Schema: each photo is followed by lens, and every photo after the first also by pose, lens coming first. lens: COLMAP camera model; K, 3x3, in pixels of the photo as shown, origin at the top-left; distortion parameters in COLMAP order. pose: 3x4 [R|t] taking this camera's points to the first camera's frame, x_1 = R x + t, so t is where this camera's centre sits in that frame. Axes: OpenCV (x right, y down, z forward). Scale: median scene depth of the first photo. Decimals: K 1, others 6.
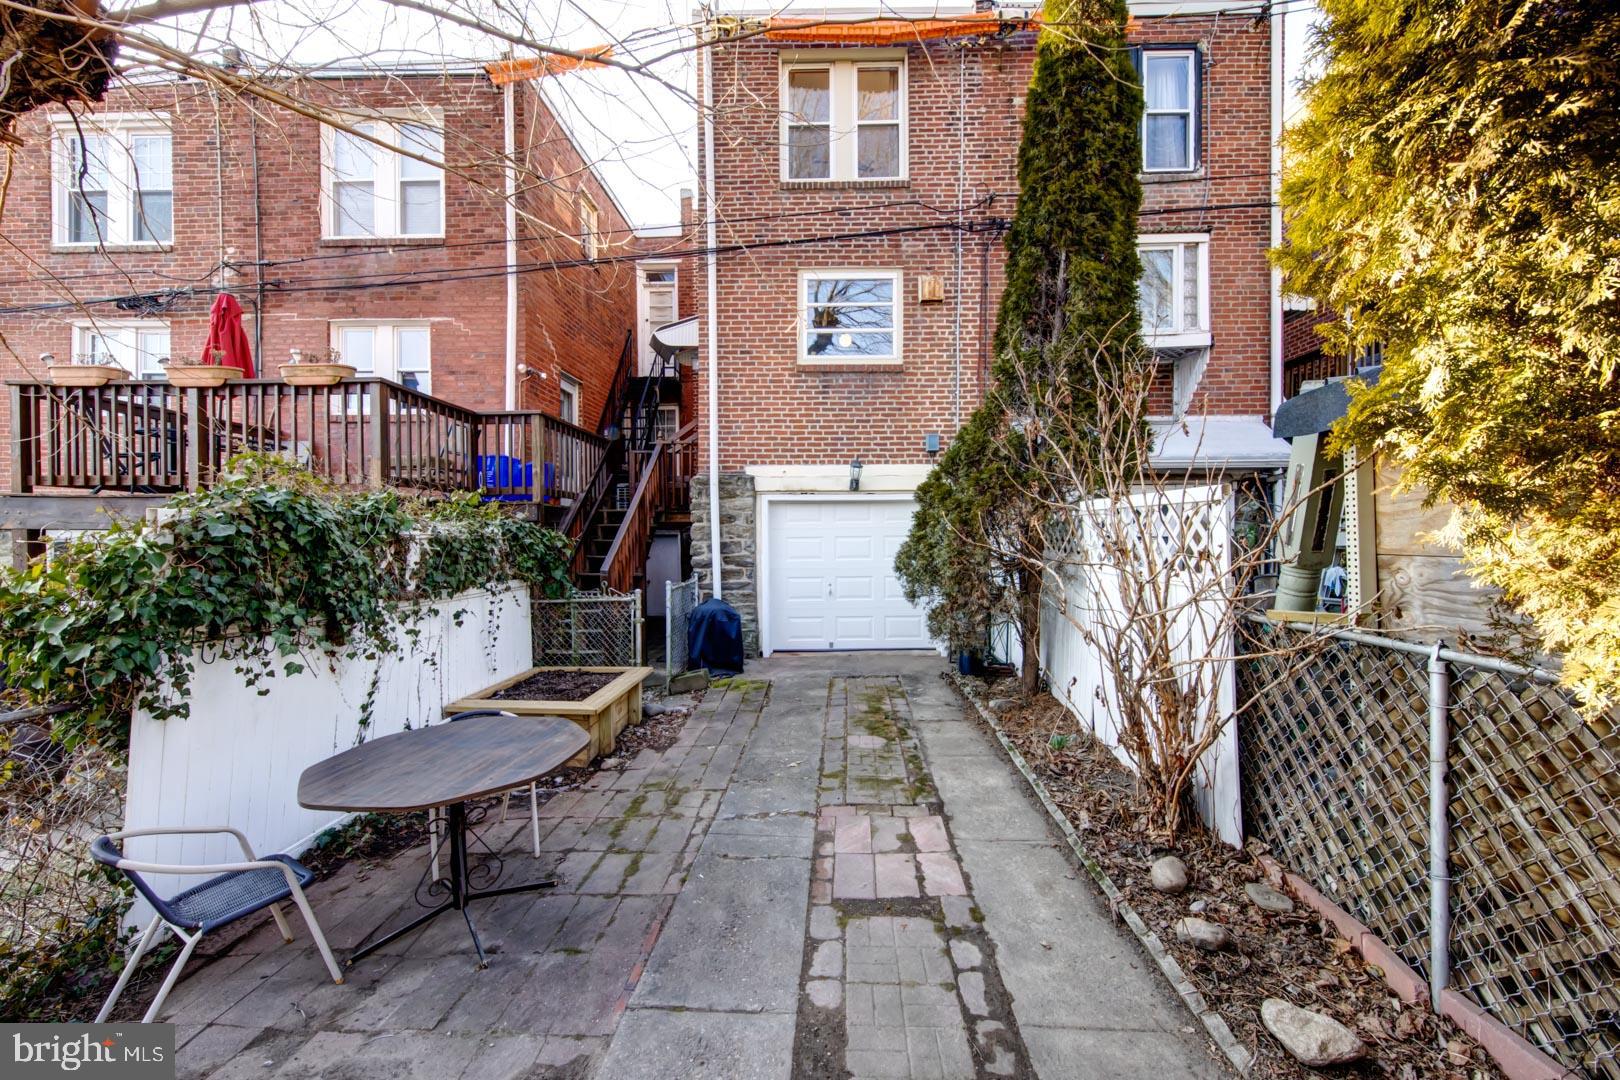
lens RADIAL K [[644.8, 0, 810.0], [0, 644.8, 540.0], [0, 0, 1]] dist [0.011585, -0.008118]
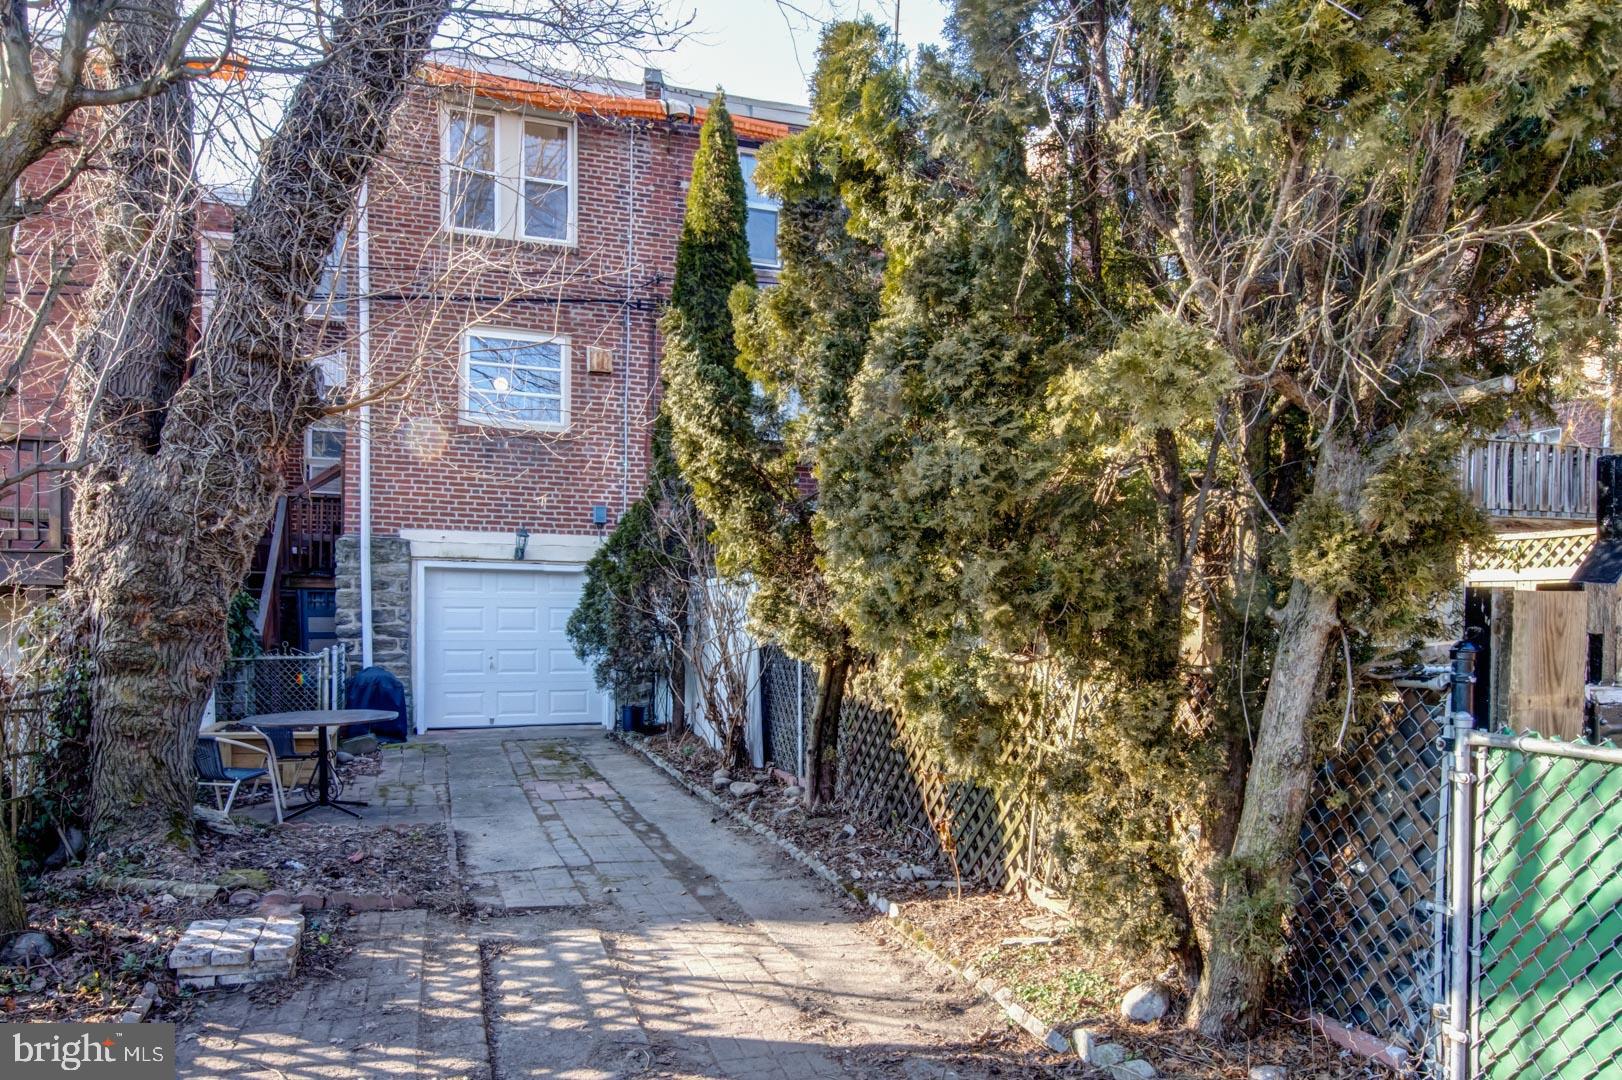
lens RADIAL K [[1178.1, 0, 809.7], [0, 1178.1, 668.7], [0, 0, 1]] dist [0.006147, -0.000435]
pose [[0.933803, 0.002492, 0.357779, -0.158735], [-0.012408, 0.999600, 0.025425, 0.037090], [-0.357572, -0.028181, 0.933460, -0.824481]]
